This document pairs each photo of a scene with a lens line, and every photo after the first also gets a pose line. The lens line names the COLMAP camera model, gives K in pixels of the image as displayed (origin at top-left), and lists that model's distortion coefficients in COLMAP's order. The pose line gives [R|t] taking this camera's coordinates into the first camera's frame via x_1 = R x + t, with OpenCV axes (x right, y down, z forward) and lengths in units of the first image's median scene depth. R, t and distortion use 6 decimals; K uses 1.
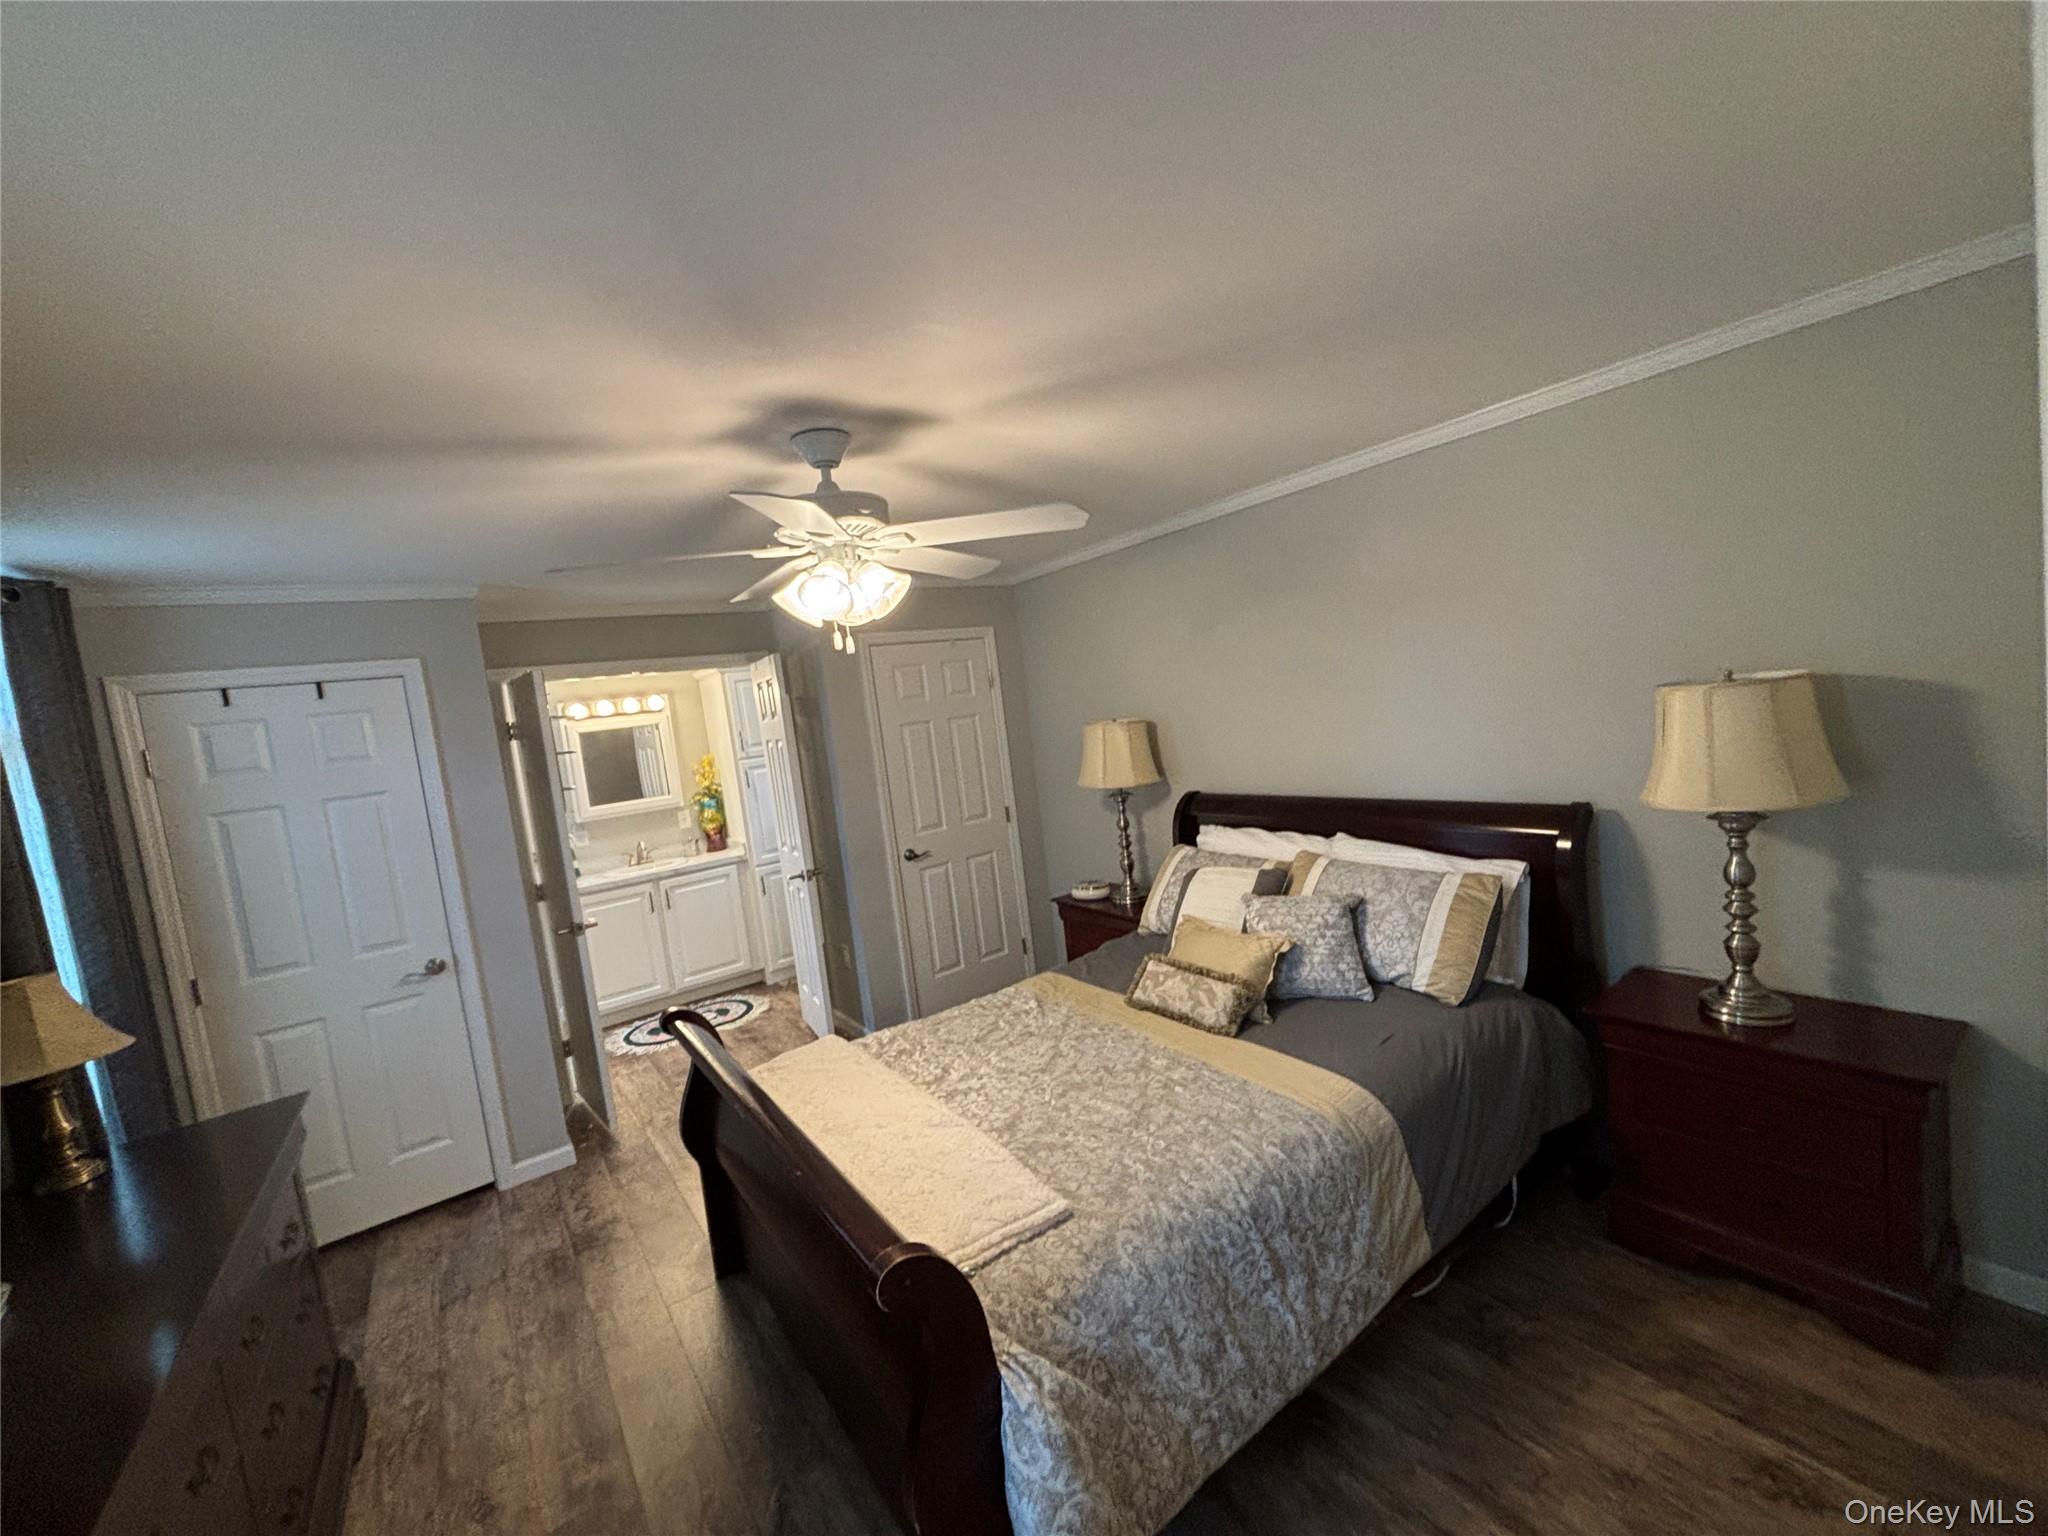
lens RADIAL K [[825.8, 0, 1027.2], [0, 825.8, 768.1], [0, 0, 1]] dist [-0.001723, 0.000526]
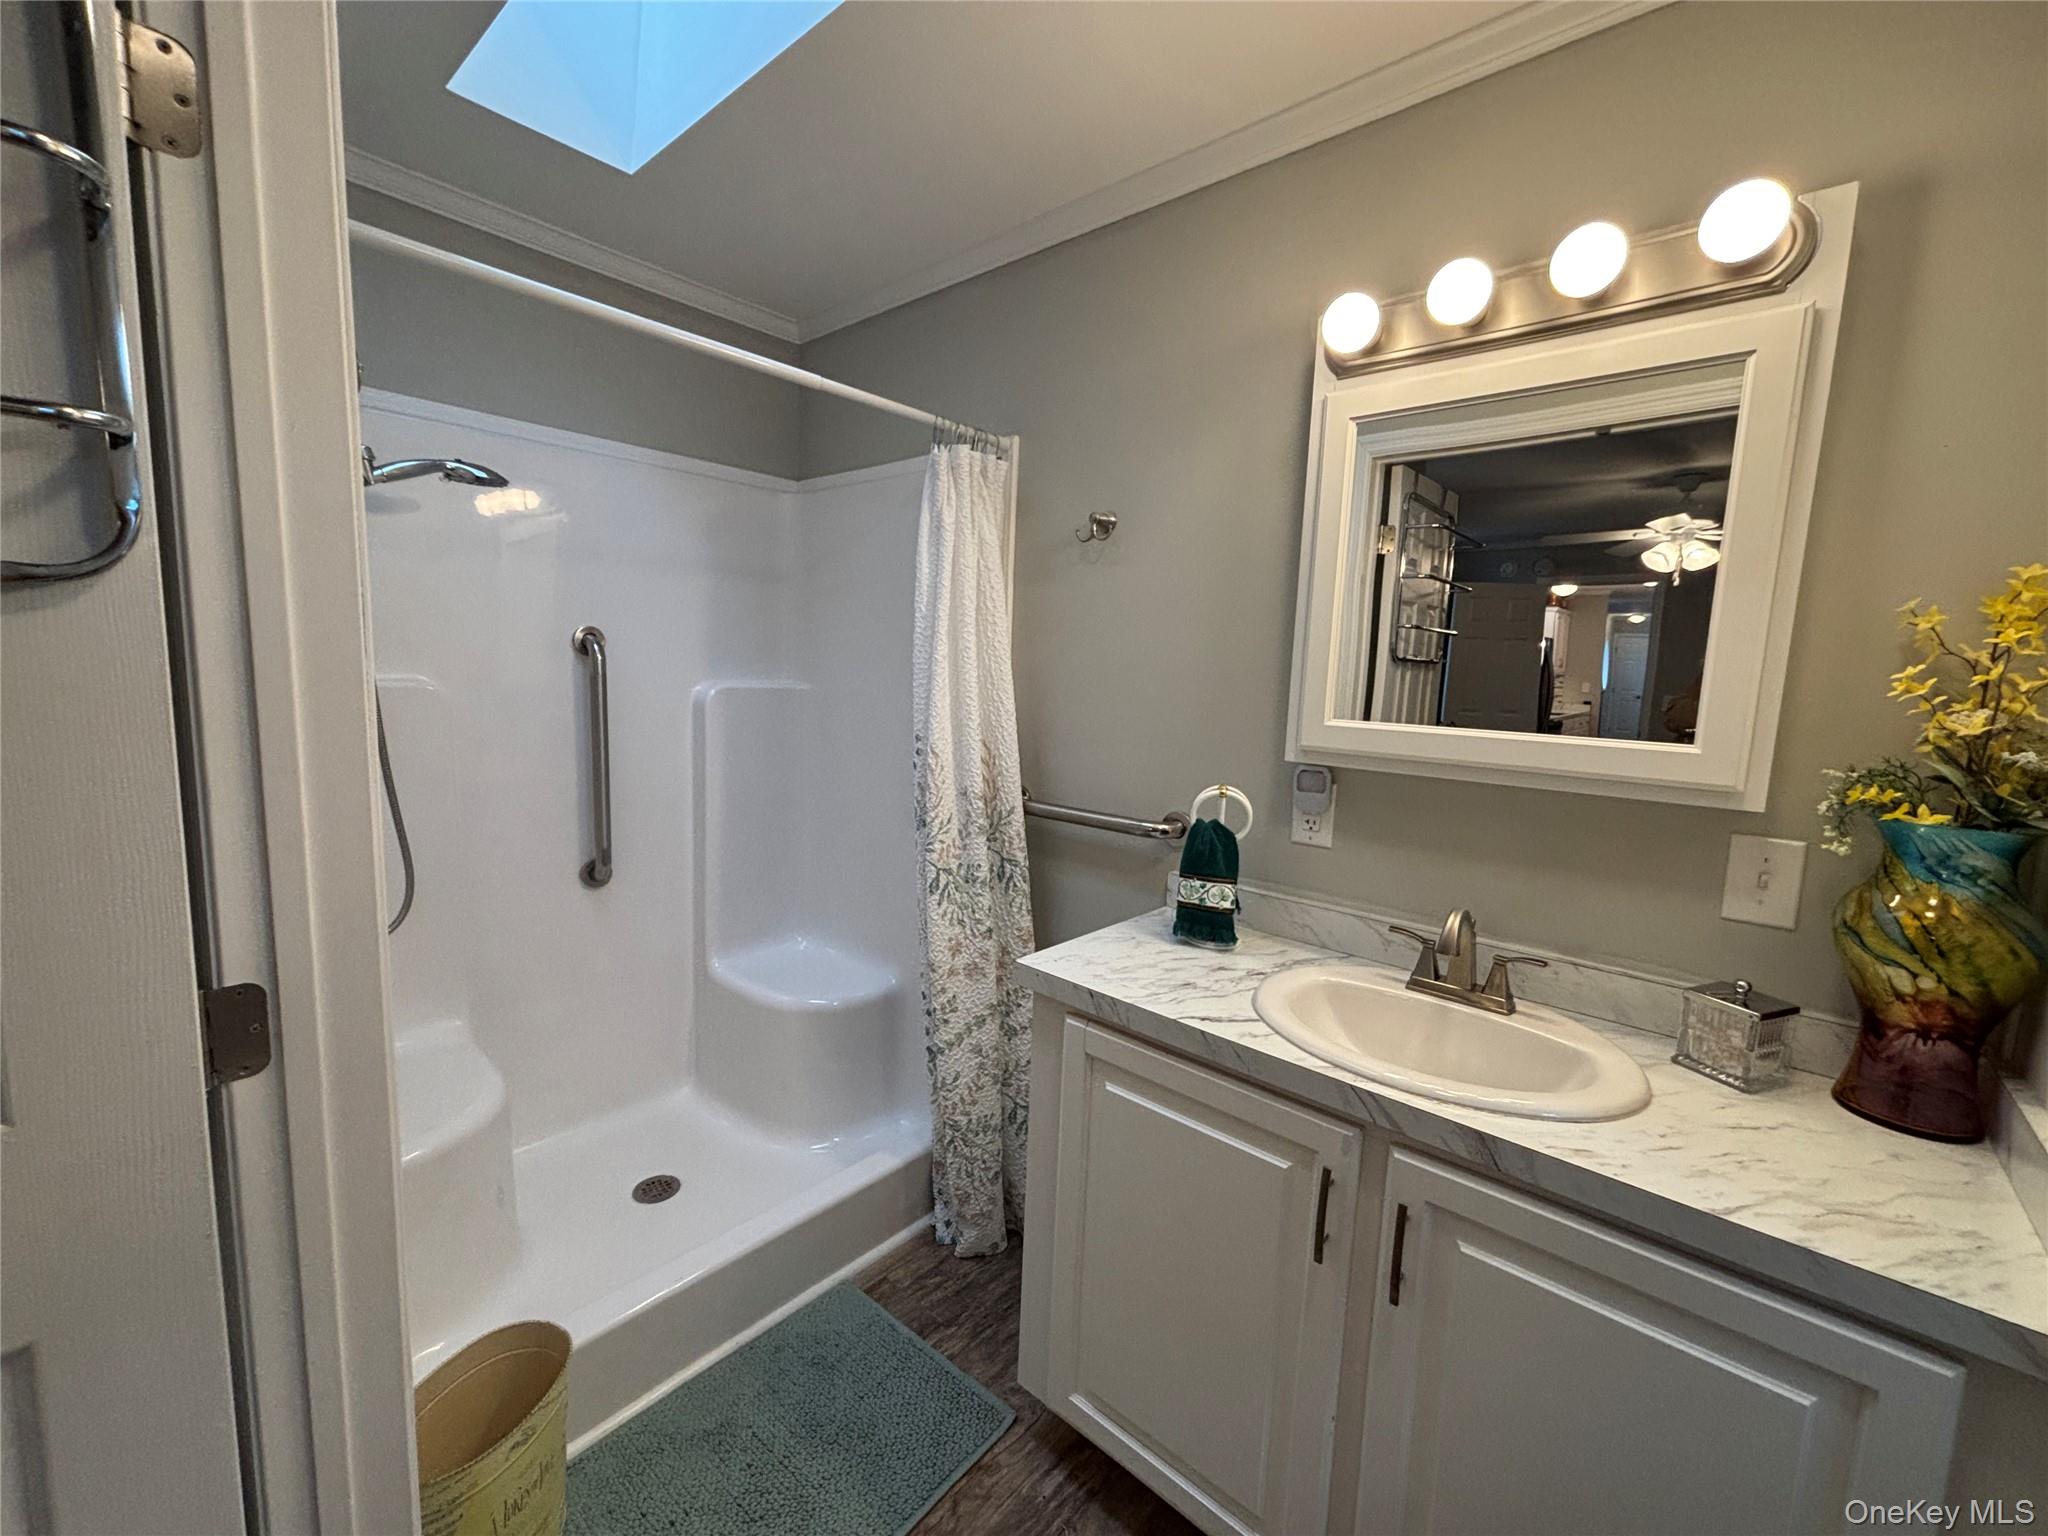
lens RADIAL K [[825.8, 0, 1018.0], [0, 825.8, 761.4], [0, 0, 1]] dist [-0.001723, 0.000526]
pose [[0.221784, 0.244405, -0.943969, -0.625222], [-0.146705, 0.965423, 0.215491, 0.039705], [0.963996, 0.090693, 0.249971, 1.773790]]
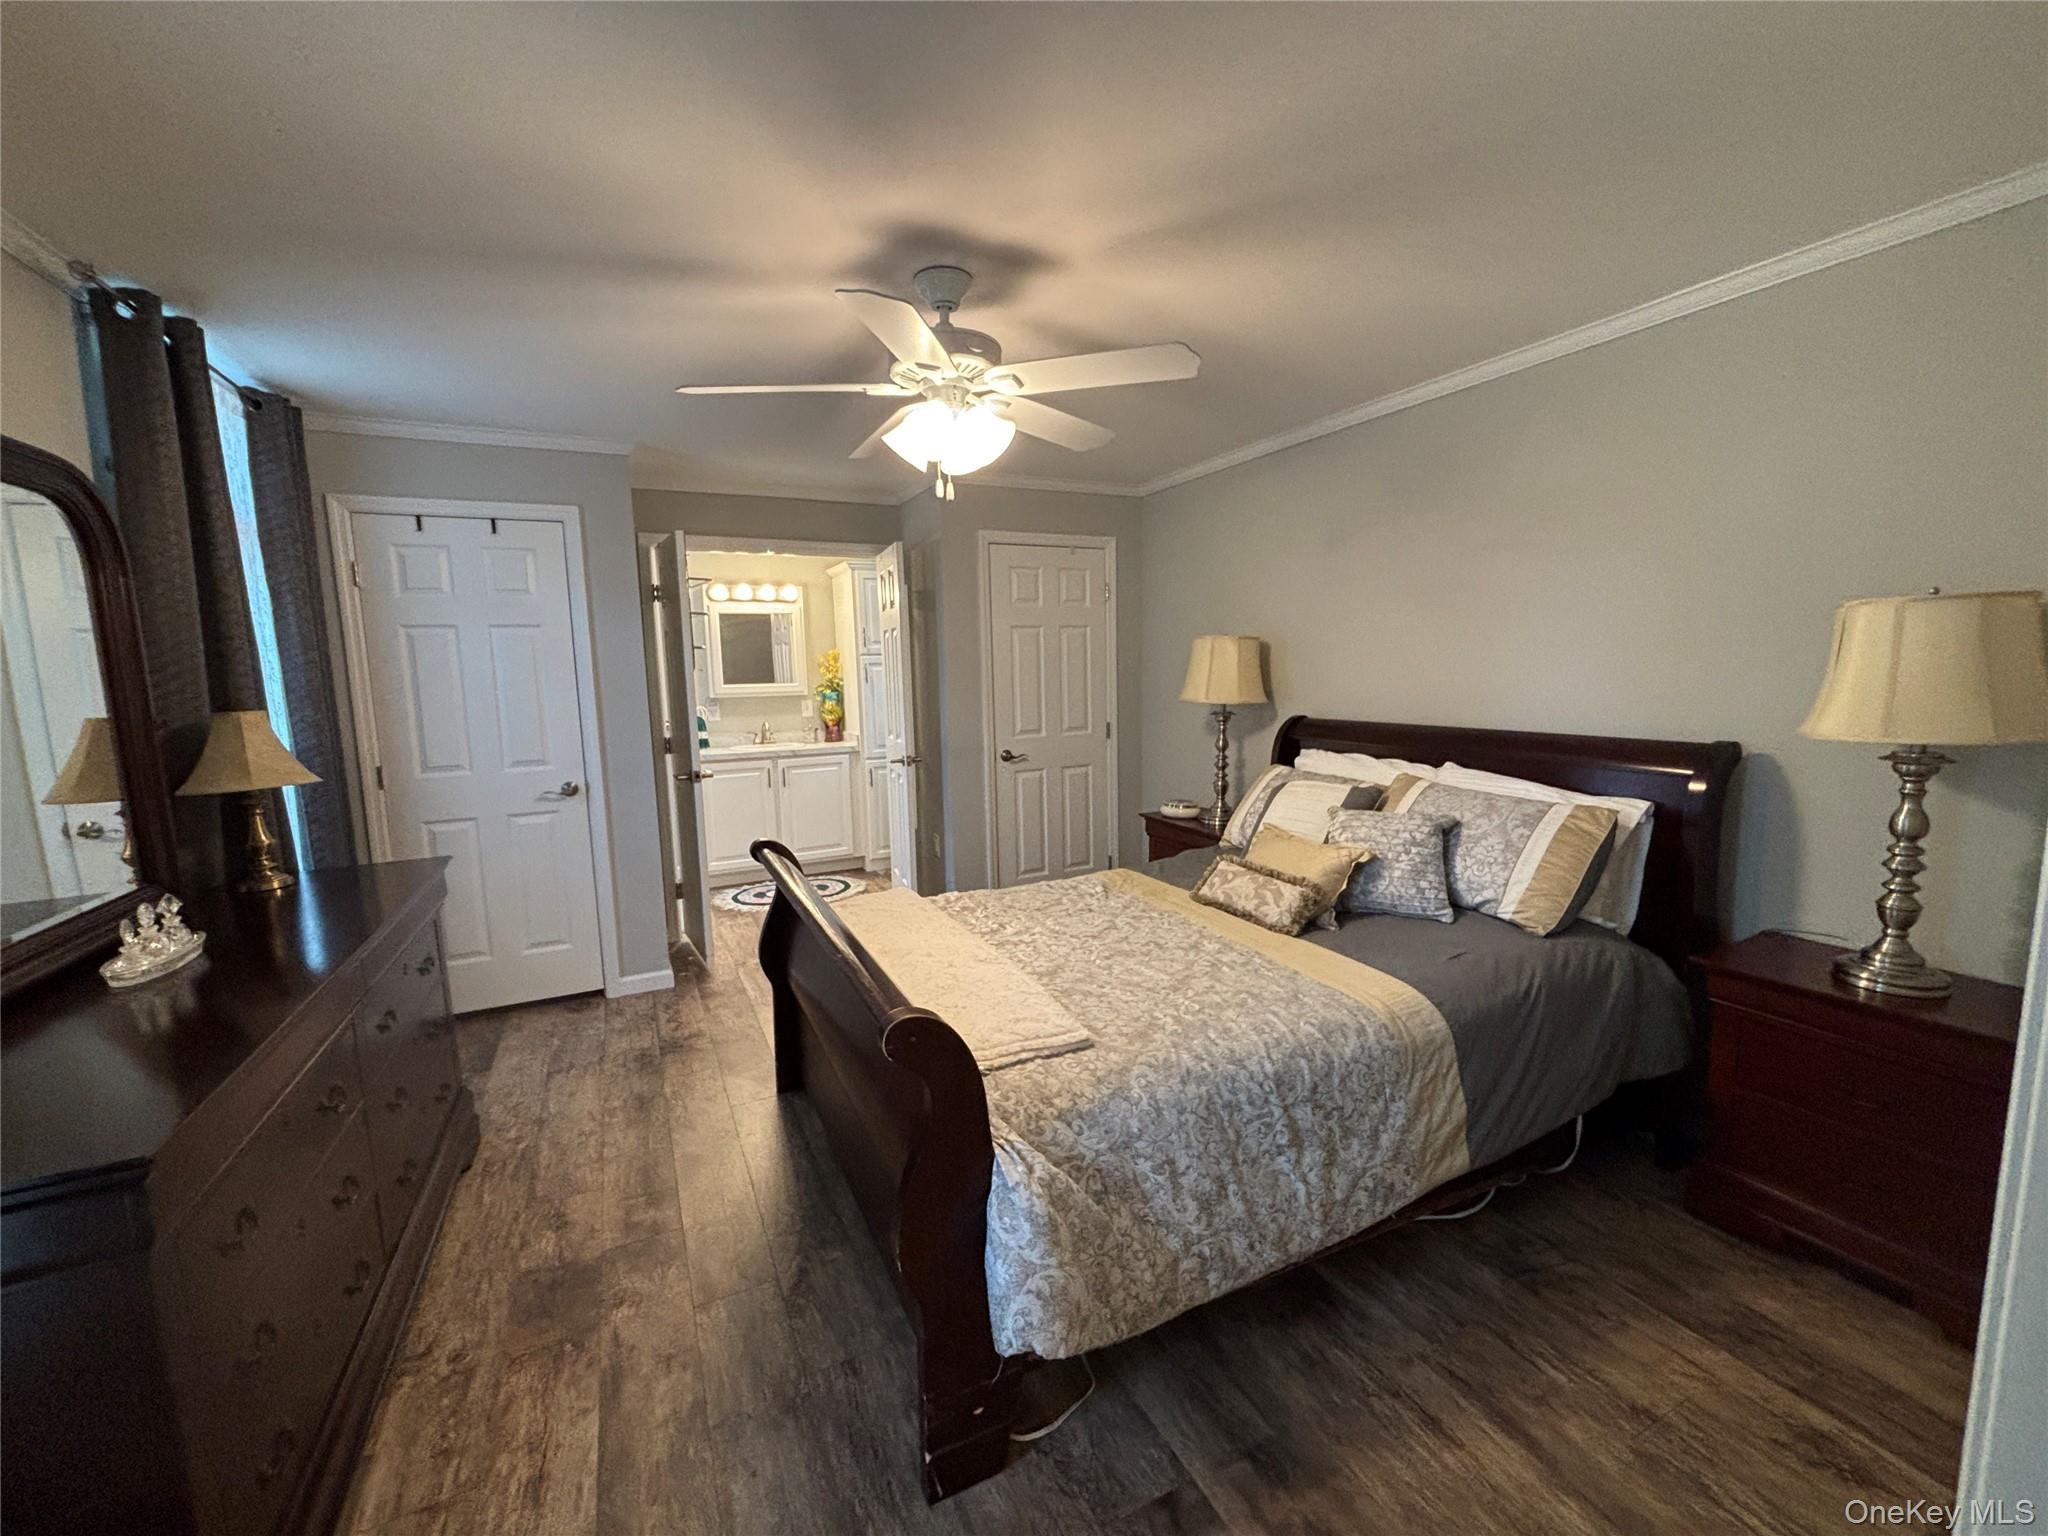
lens RADIAL K [[825.8, 0, 1025.0], [0, 825.8, 769.6], [0, 0, 1]] dist [-0.001723, 0.000526]
pose [[0.982034, 0.117819, -0.147404, 0.054146], [-0.109547, 0.991980, 0.063055, 0.097001], [0.153650, -0.045774, 0.987064, -0.002355]]
